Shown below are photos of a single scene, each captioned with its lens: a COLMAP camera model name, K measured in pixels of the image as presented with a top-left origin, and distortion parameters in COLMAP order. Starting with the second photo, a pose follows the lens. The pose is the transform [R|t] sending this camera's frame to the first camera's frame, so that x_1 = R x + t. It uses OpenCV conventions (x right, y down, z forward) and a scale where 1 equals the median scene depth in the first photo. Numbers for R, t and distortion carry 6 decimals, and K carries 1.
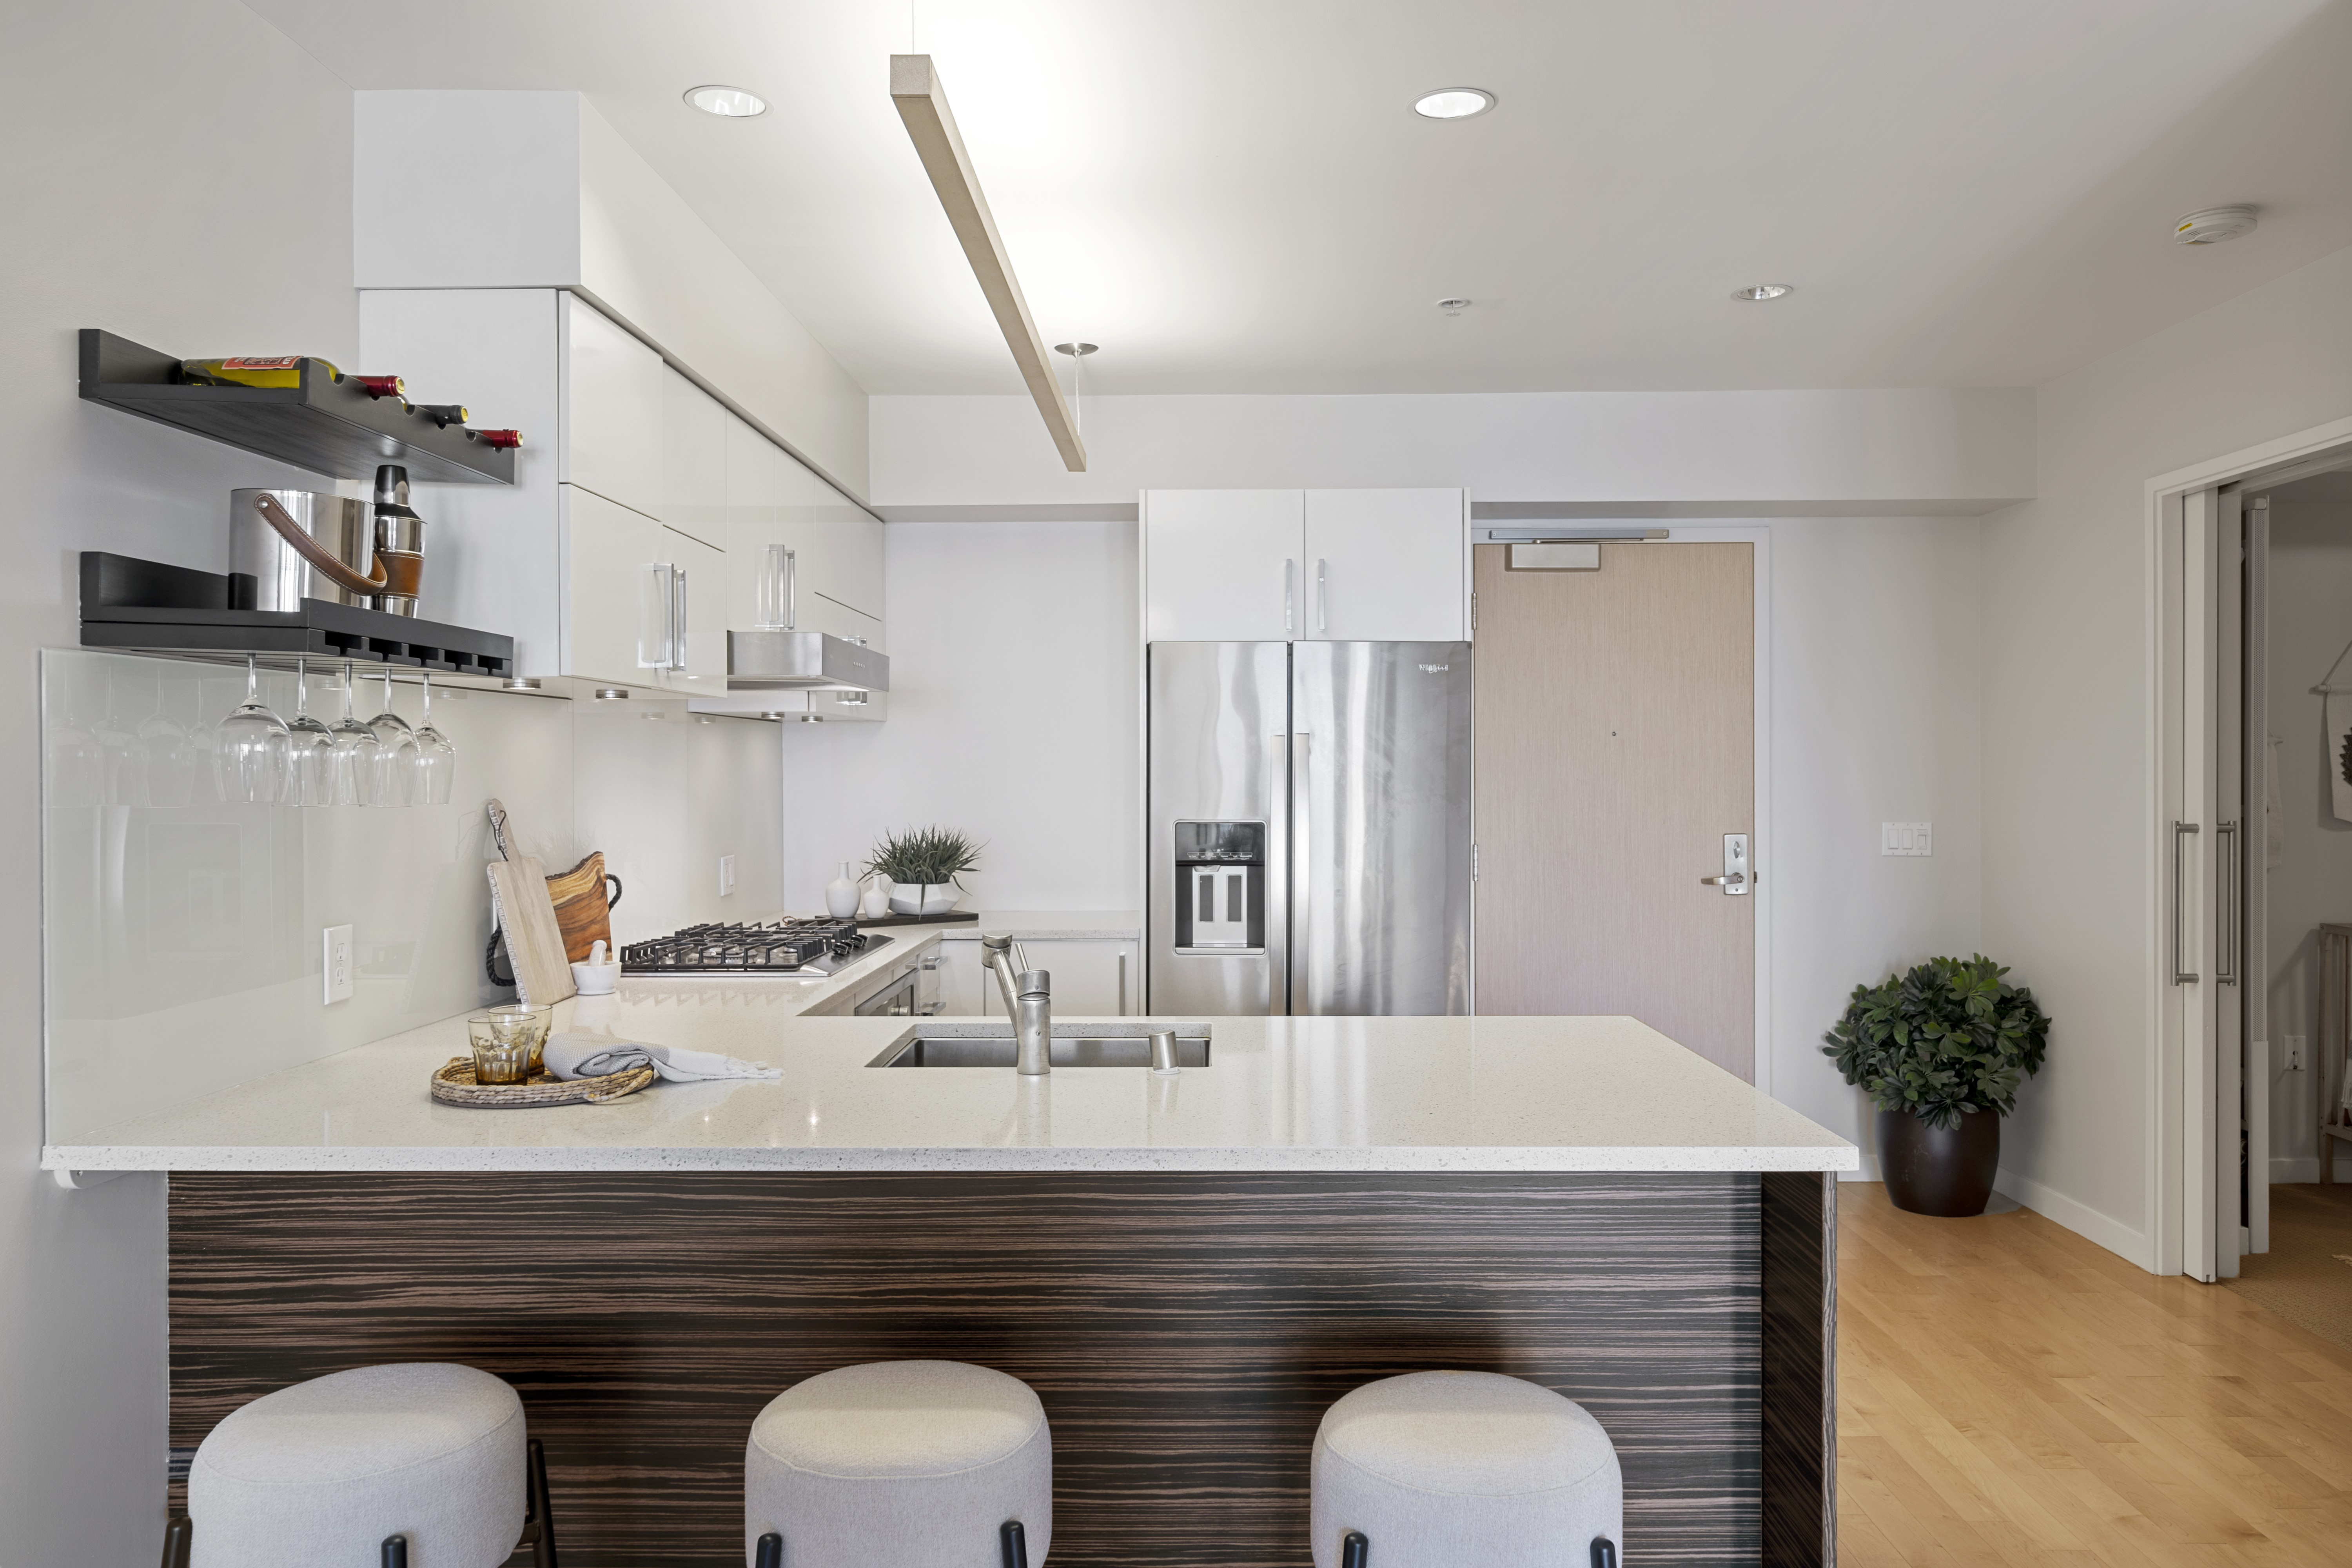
lens RADIAL K [[1598.4, 0, 1167.9], [0, 1598.4, 769.1], [0, 0, 1]] dist [-0.004484, -0.000499]
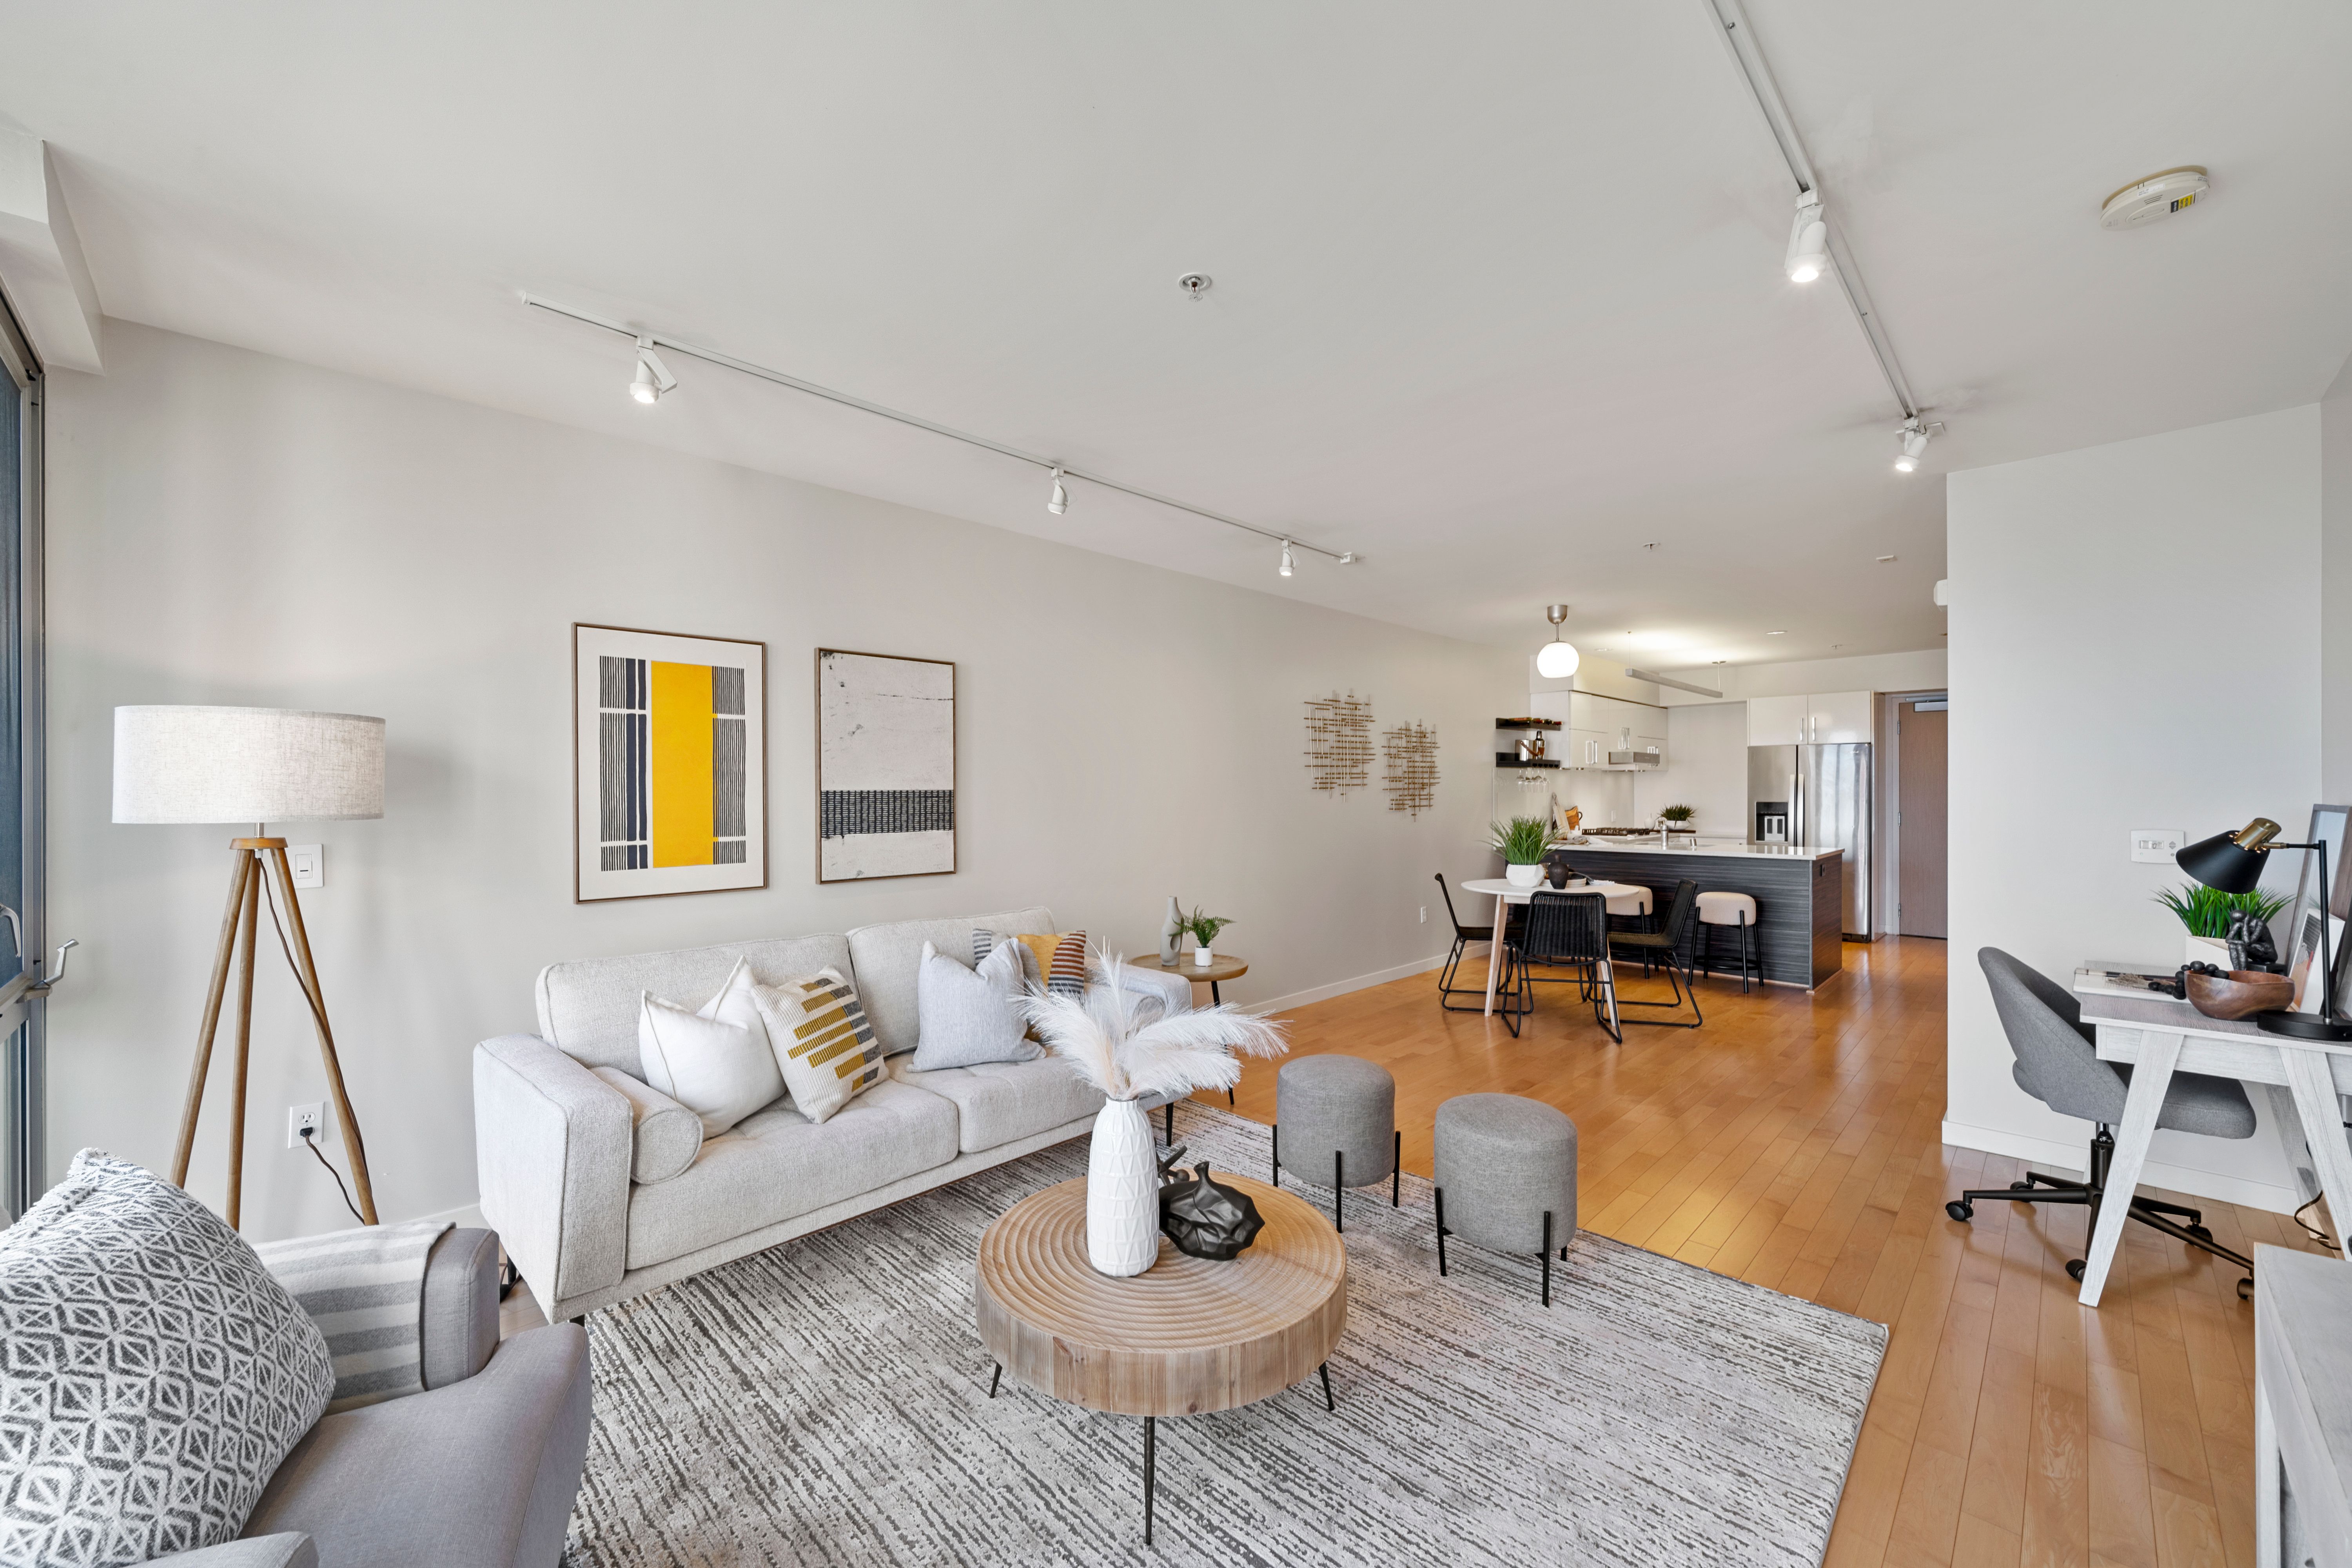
lens RADIAL K [[899.3, 0, 1212.3], [0, 899.3, 789.2], [0, 0, 1]] dist [-0.000568, -0.000073]
pose [[0.748785, -0.000830, -0.662812, 0.561757], [0.002136, 0.999997, 0.001160, 0.004437], [0.662809, -0.002285, 0.748785, -1.600393]]
